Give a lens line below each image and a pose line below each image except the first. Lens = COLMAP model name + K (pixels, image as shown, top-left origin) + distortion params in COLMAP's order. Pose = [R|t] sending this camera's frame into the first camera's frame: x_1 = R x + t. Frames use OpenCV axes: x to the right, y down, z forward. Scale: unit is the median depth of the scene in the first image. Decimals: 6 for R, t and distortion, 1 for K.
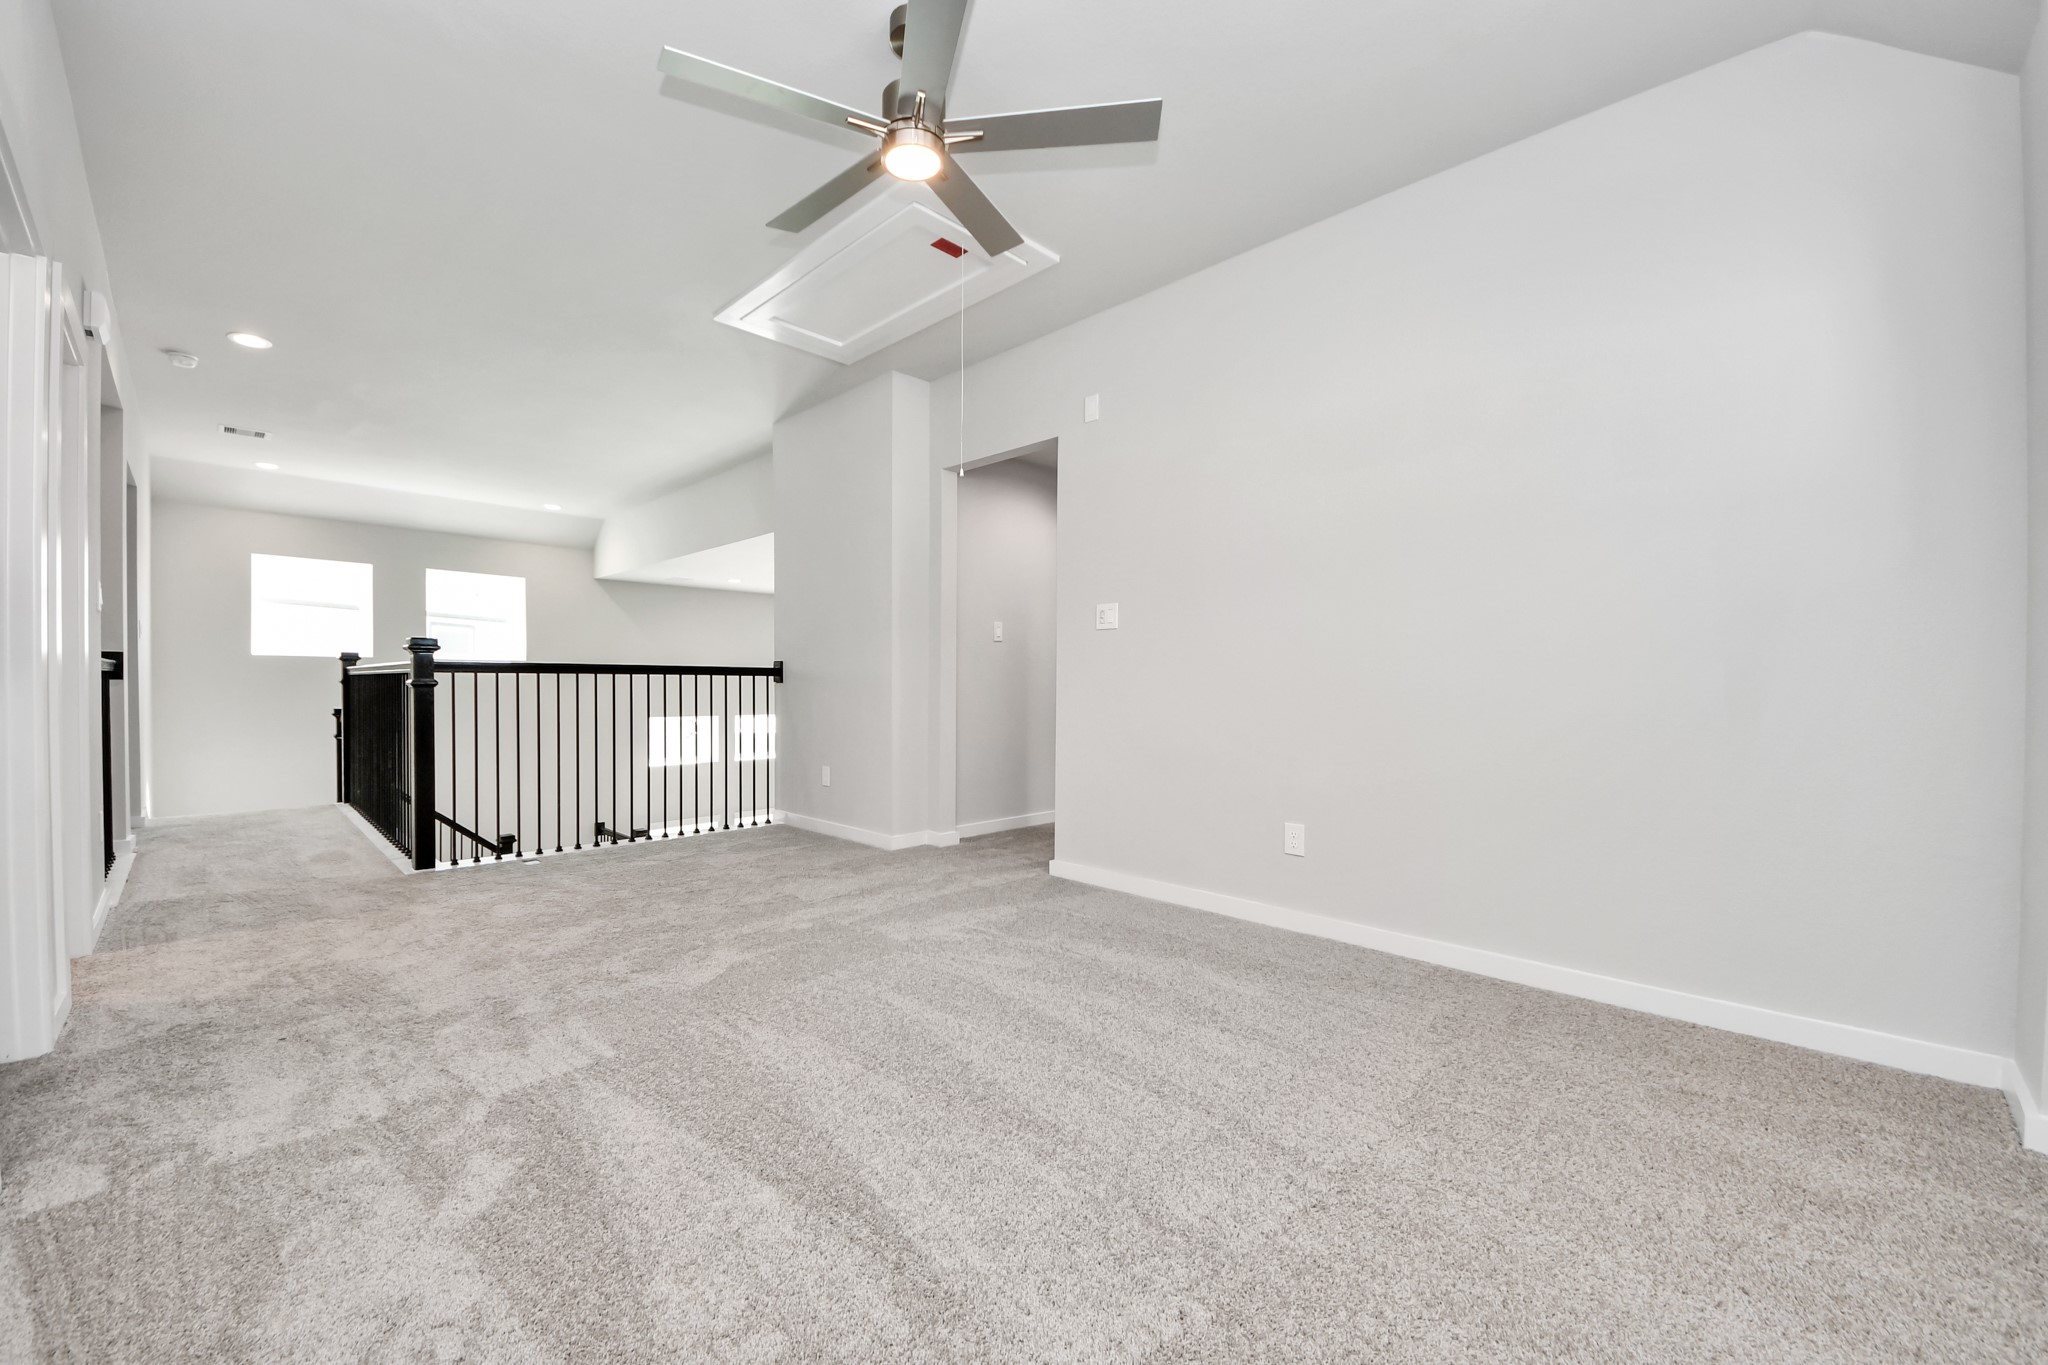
lens RADIAL K [[873.7, 0, 1021.5], [0, 873.7, 697.7], [0, 0, 1]] dist [0.000371, -0.011534]
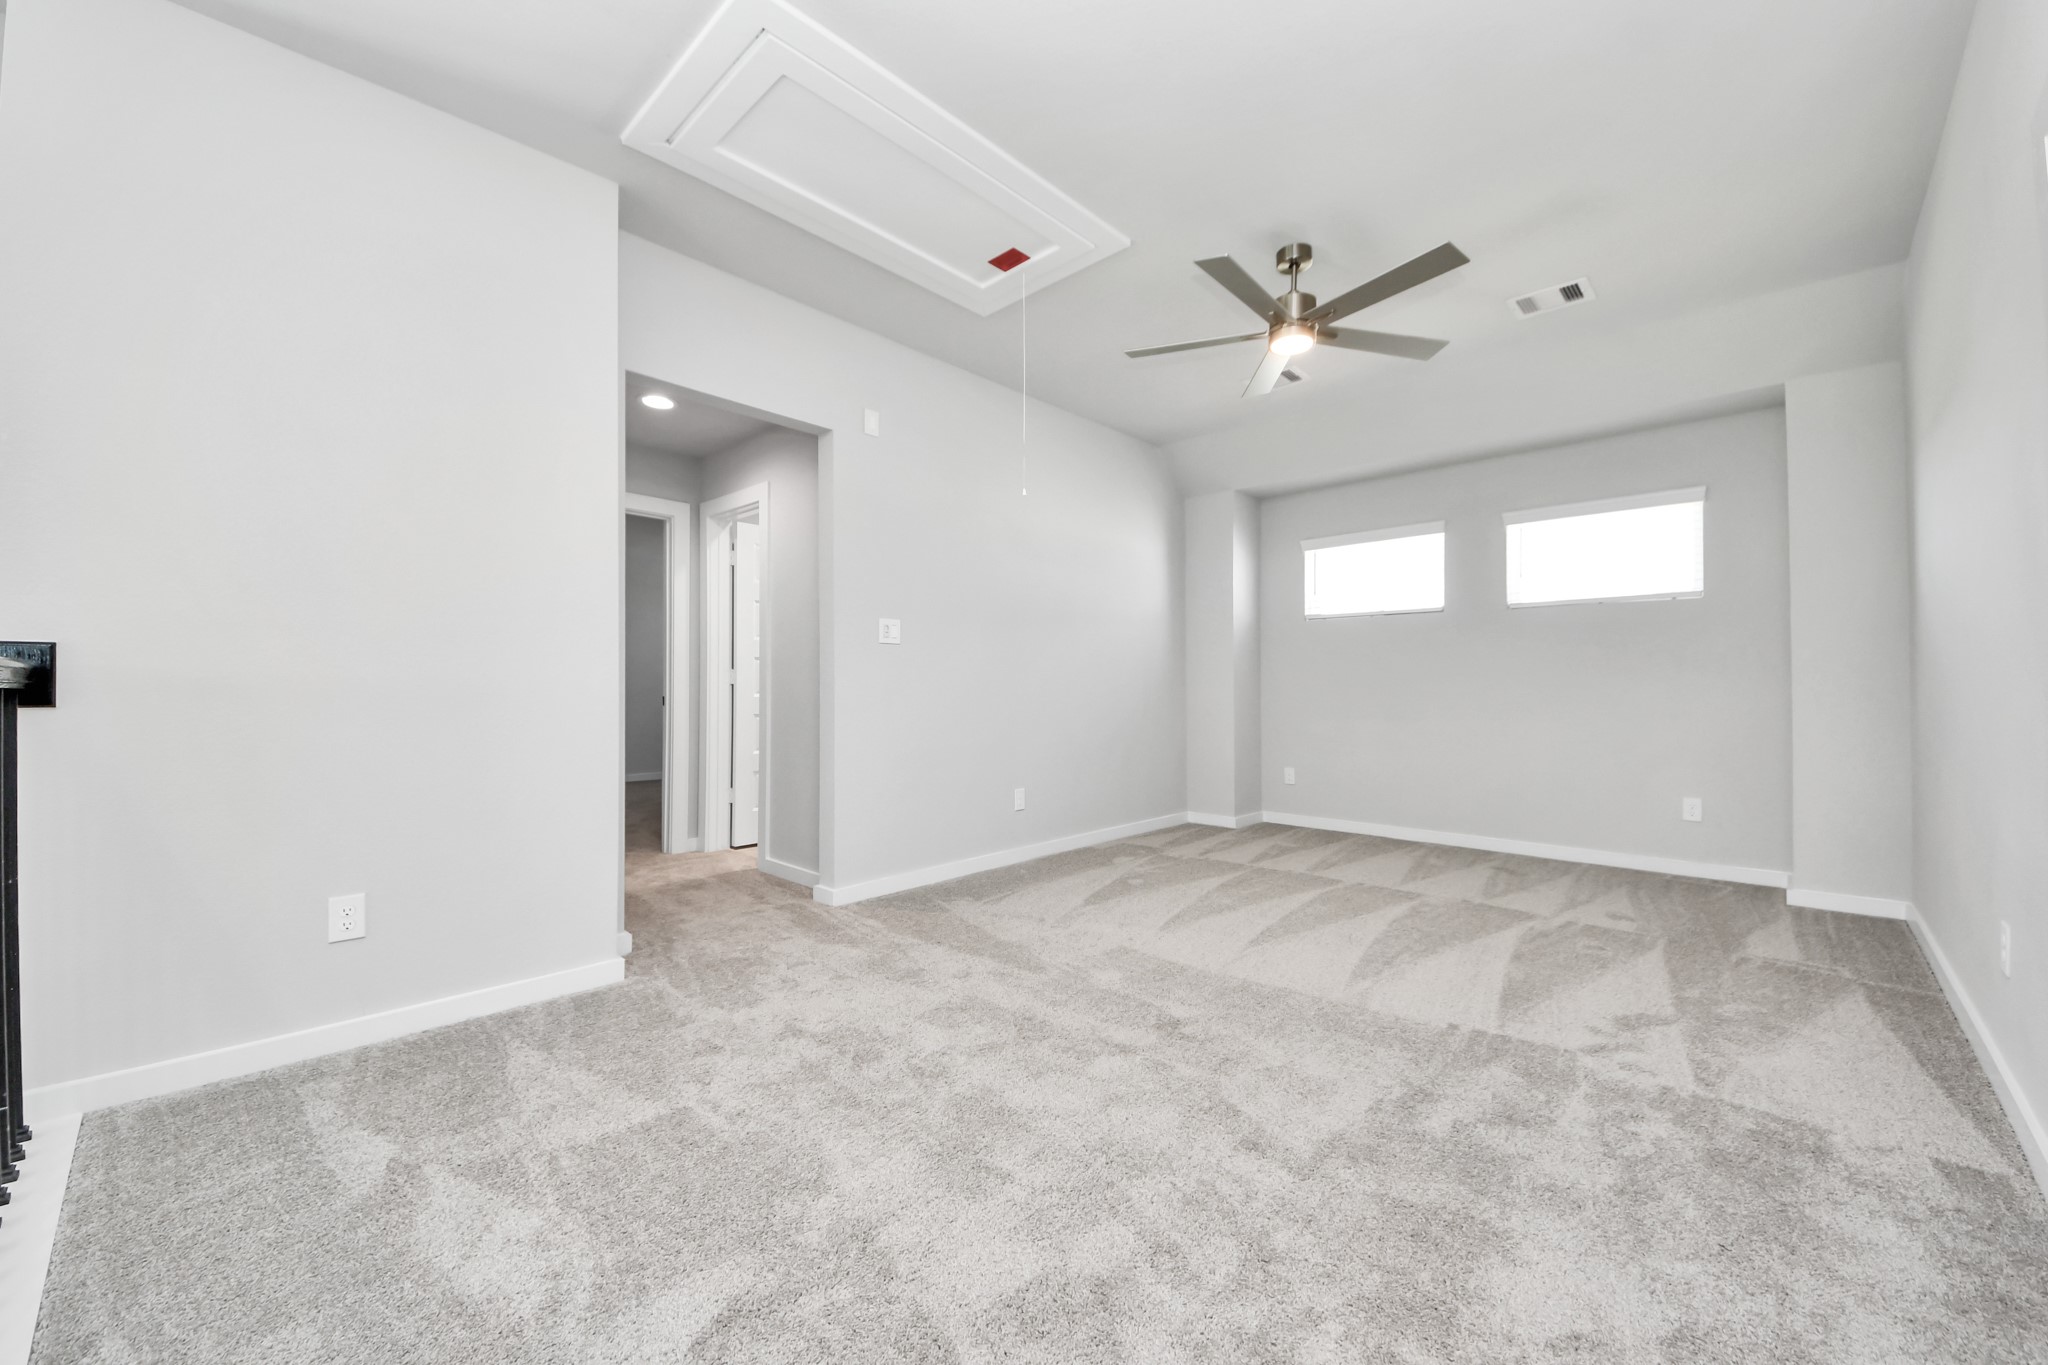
lens RADIAL K [[762.7, 0, 1024.0], [0, 762.7, 682.5], [0, 0, 1]] dist [0.028747, -0.018132]
pose [[-0.039388, -0.002839, 0.999220, -0.573425], [0.012103, 0.999921, 0.003318, -0.023863], [-0.999151, 0.012224, -0.039351, 0.618629]]
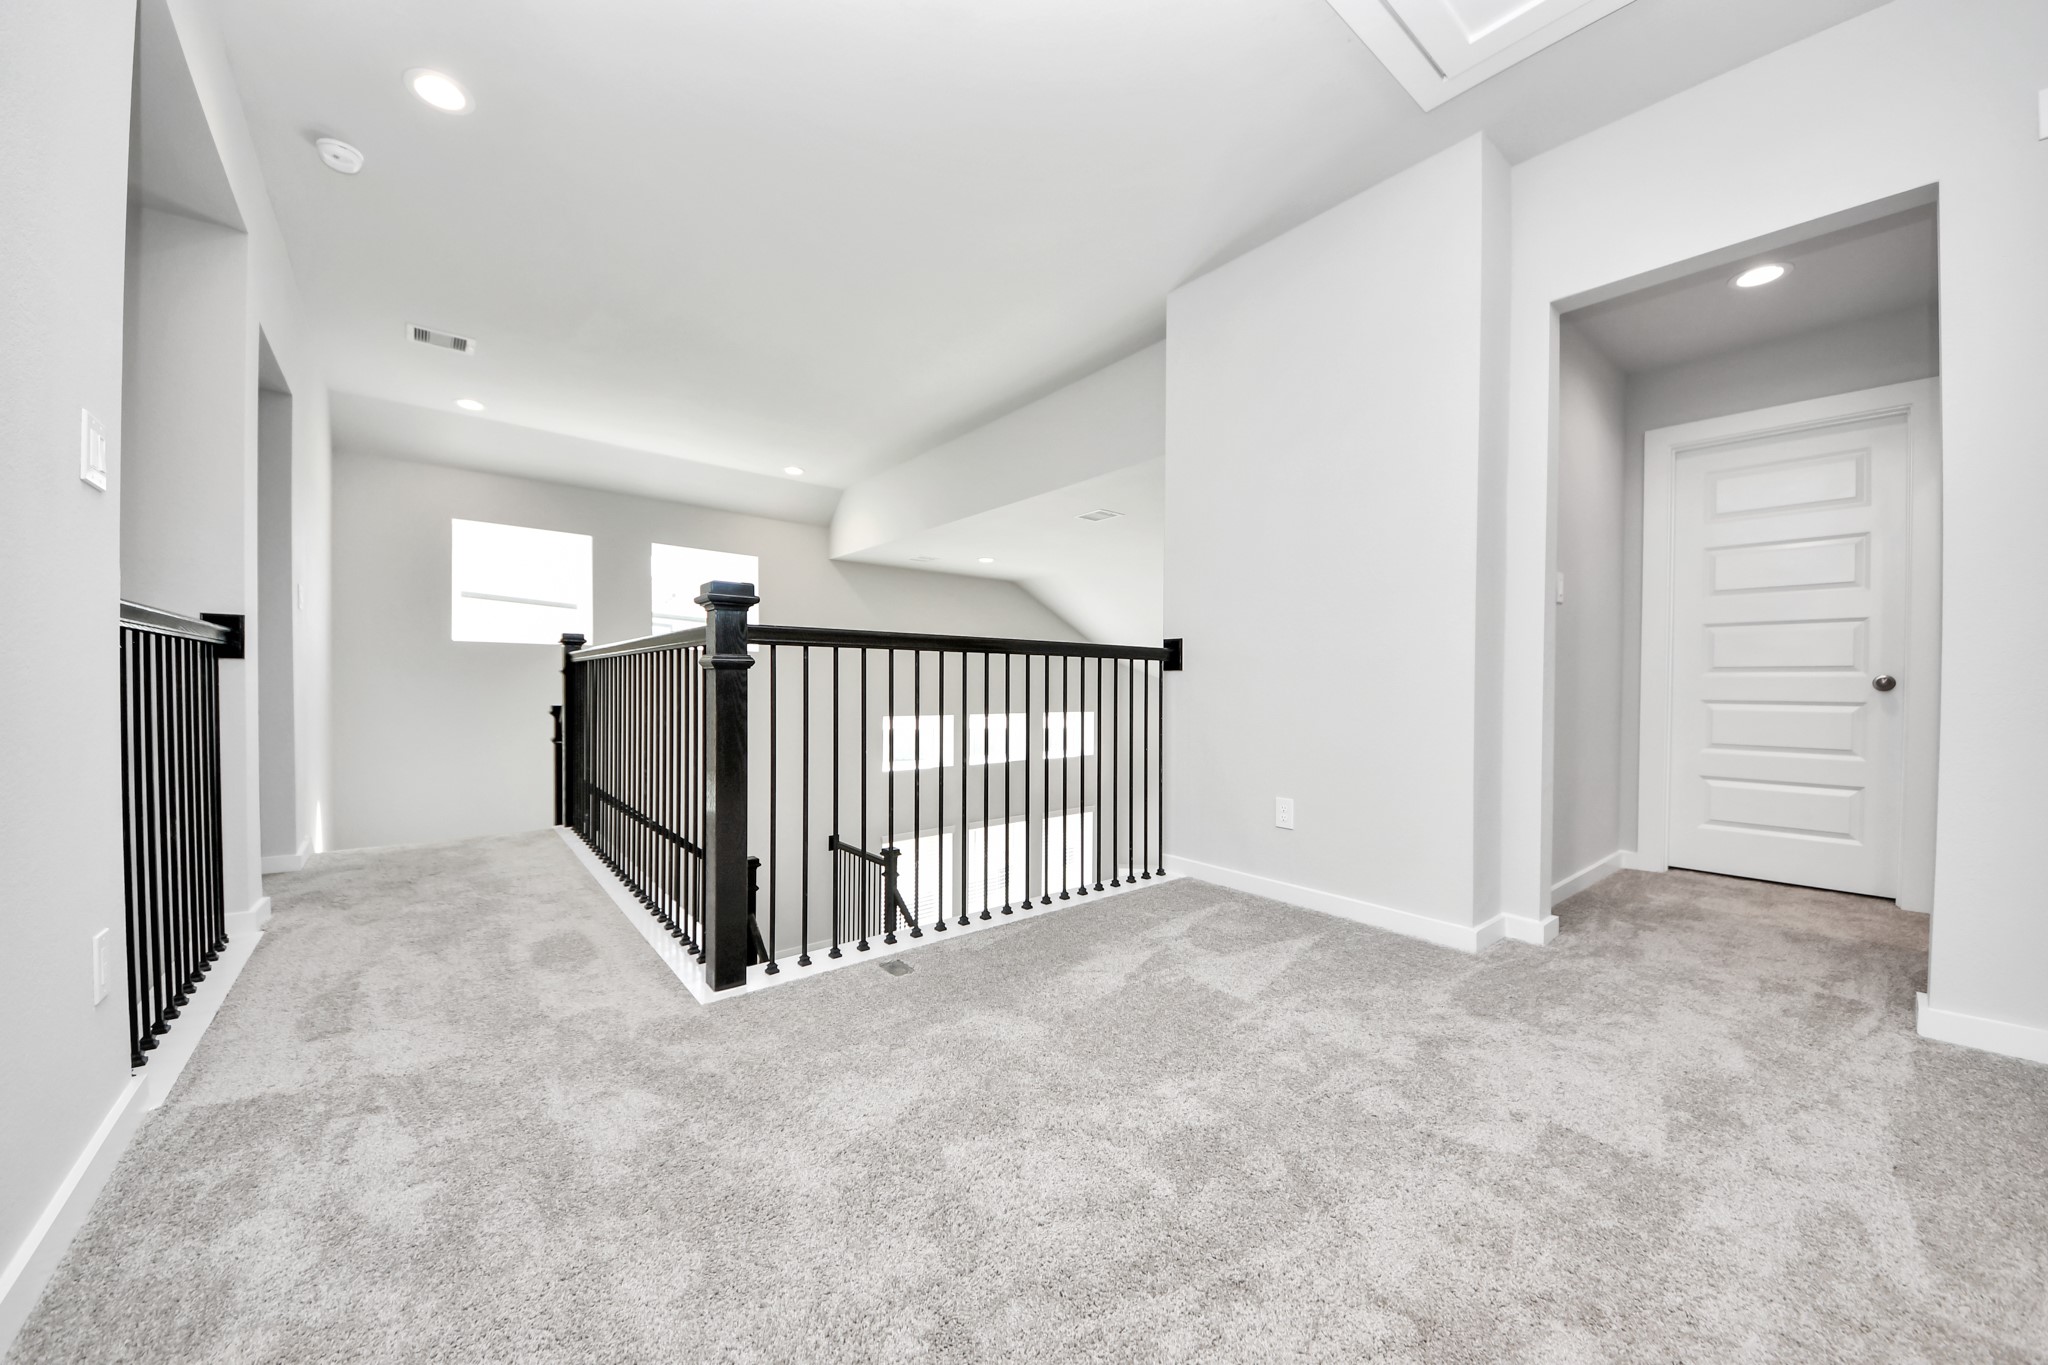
lens RADIAL K [[728.9, 0, 1018.3], [0, 728.9, 690.2], [0, 0, 1]] dist [0.051244, -0.030743]
pose [[0.996527, 0.001277, -0.083256, -0.337992], [-0.002027, 0.999958, -0.008925, 0.004337], [0.083241, 0.009062, 0.996488, 0.394940]]
